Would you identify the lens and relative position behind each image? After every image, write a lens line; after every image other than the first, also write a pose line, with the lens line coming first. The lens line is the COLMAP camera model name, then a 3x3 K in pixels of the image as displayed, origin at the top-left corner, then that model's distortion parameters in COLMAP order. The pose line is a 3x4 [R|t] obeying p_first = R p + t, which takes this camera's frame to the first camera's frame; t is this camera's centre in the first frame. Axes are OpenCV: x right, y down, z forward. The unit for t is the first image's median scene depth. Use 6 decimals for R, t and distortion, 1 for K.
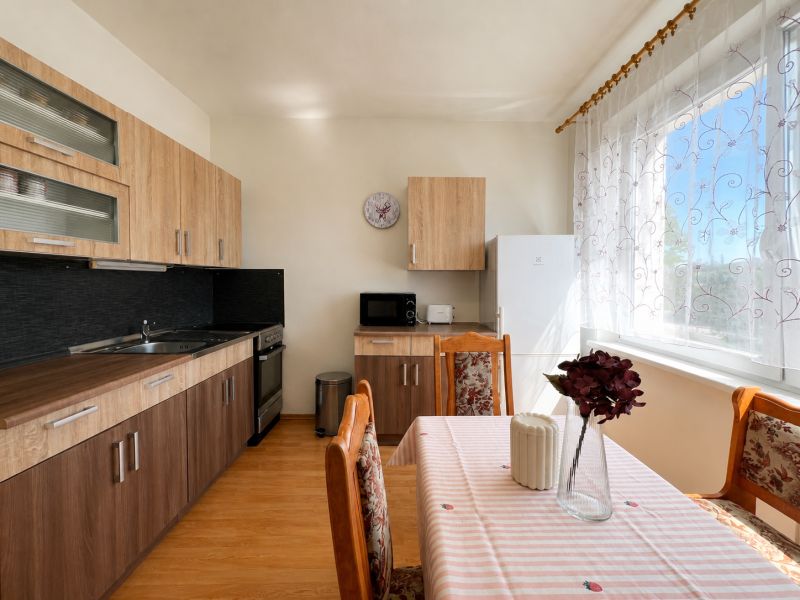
lens RADIAL K [[335.4, 0, 401.2], [0, 335.4, 295.4], [0, 0, 1]] dist [-0.001242, -0.000107]
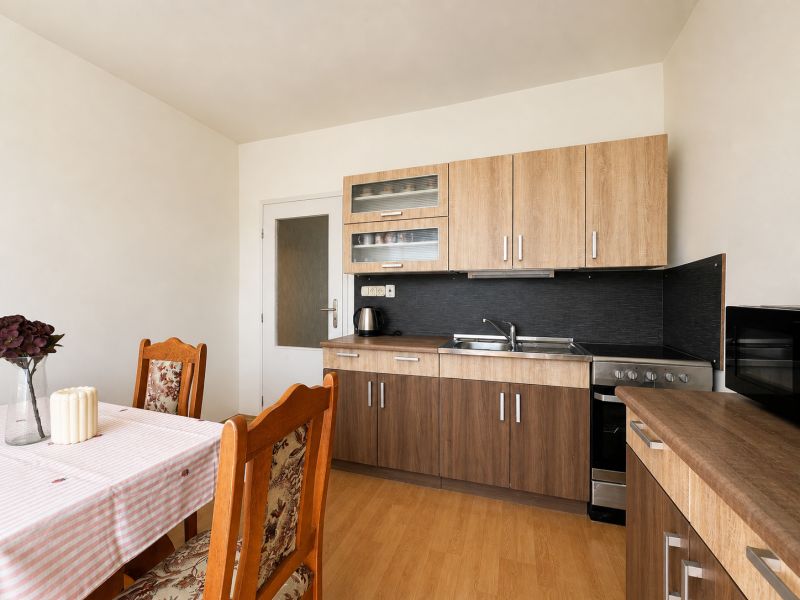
lens RADIAL K [[335.4, 0, 401.2], [0, 335.4, 295.4], [0, 0, 1]] dist [-0.001242, -0.000107]
pose [[-0.341557, -0.023377, -0.939570, 0.492405], [-0.043239, 0.999023, -0.009138, 0.016455], [0.938866, 0.037505, -0.342234, 1.237255]]
